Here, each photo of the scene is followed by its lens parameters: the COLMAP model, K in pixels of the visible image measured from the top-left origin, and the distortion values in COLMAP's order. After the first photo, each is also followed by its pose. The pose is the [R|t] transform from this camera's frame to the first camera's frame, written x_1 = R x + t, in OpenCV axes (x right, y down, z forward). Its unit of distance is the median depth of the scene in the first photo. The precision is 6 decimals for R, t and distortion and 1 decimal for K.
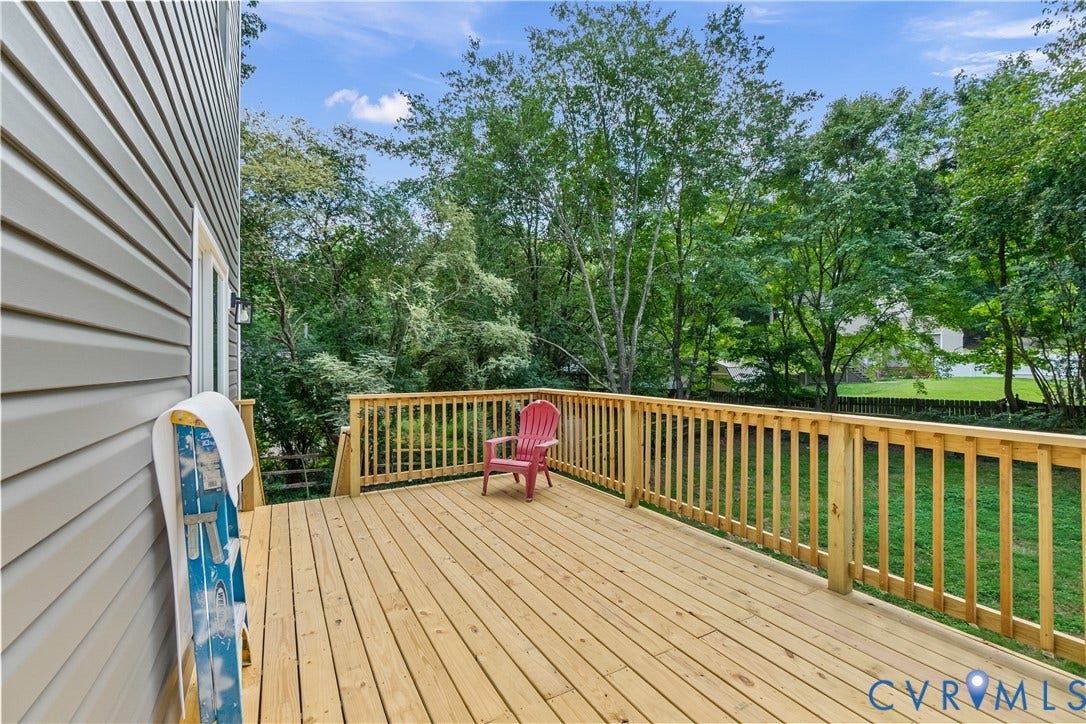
lens RADIAL K [[469.2, 0, 537.9], [0, 469.2, 363.9], [0, 0, 1]] dist [0.000901, -0.001445]
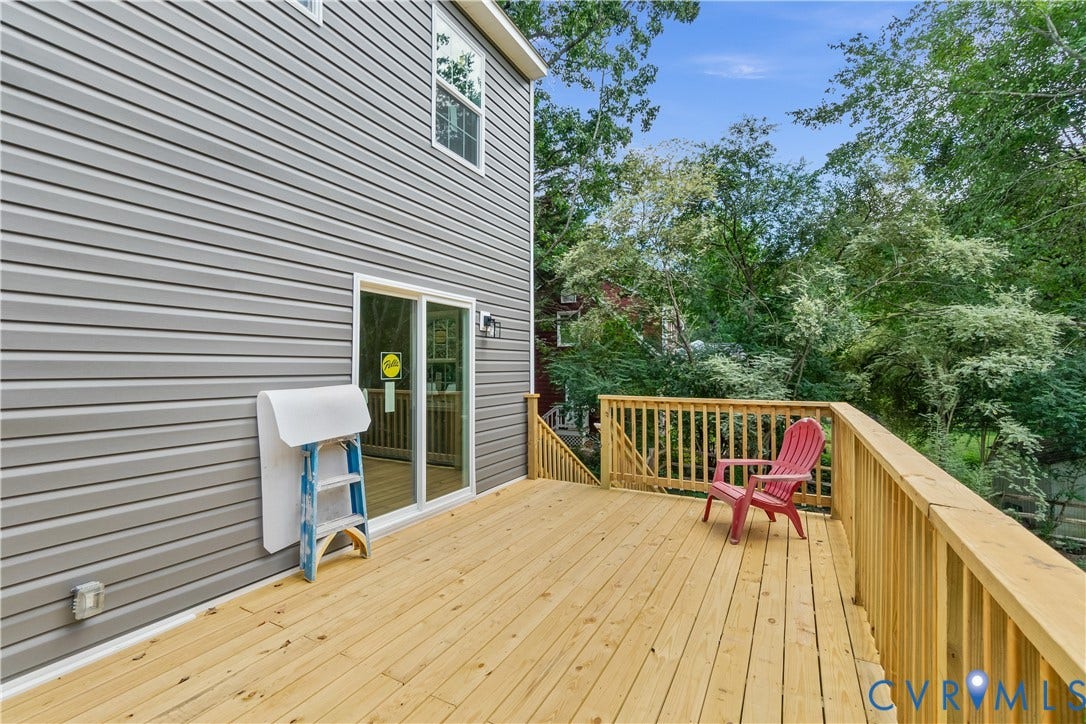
lens RADIAL K [[469.2, 0, 528.4], [0, 469.2, 363.1], [0, 0, 1]] dist [0.000901, -0.001445]
pose [[0.524816, -0.000979, -0.851215, 0.425654], [-0.001545, 0.999997, -0.002102, -0.006049], [0.851214, 0.002418, 0.524813, 0.265137]]
